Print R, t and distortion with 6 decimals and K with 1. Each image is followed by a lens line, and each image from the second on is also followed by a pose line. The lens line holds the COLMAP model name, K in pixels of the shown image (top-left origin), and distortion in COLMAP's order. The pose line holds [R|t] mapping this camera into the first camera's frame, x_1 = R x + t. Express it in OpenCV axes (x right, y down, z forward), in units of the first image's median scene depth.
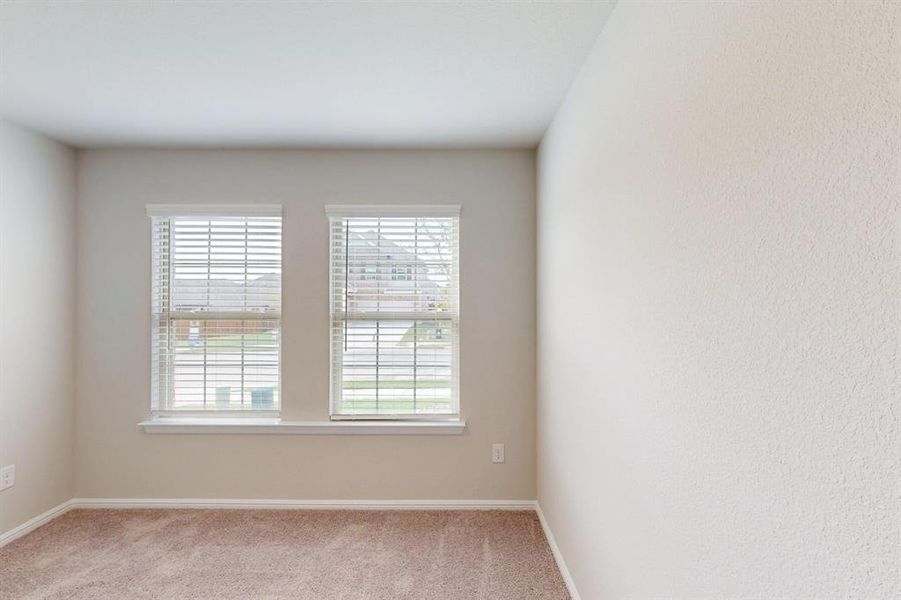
lens RADIAL K [[447.5, 0, 450.5], [0, 447.5, 300.0], [0, 0, 1]] dist [-0.000170, 0.000201]
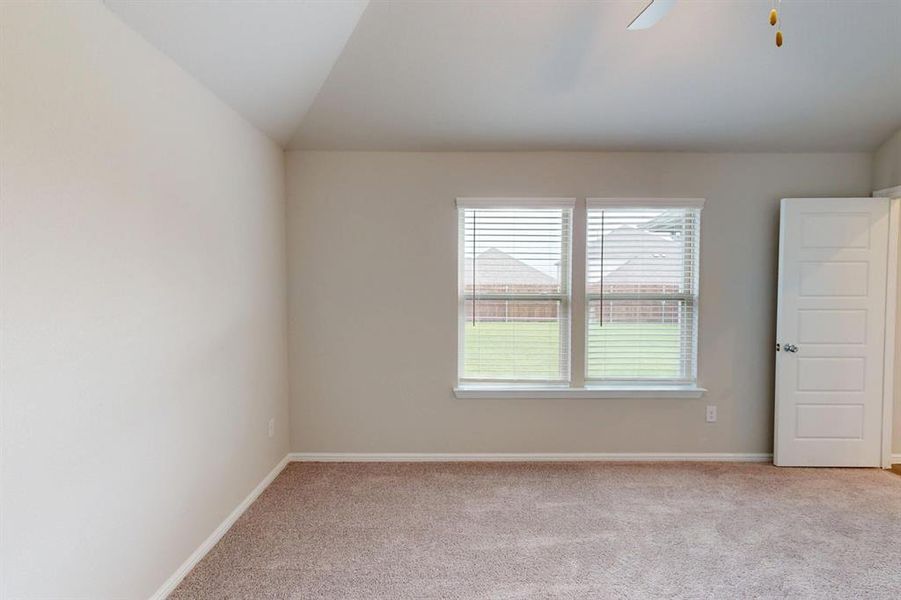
lens RADIAL K [[392.4, 0, 453.1], [0, 392.4, 304.0], [0, 0, 1]] dist [-0.000453, 0.000013]
pose [[0.999941, 0.000595, 0.010886, -0.614841], [-0.001211, 0.998390, 0.056704, -0.001420], [-0.010835, -0.056714, 0.998332, 0.000873]]
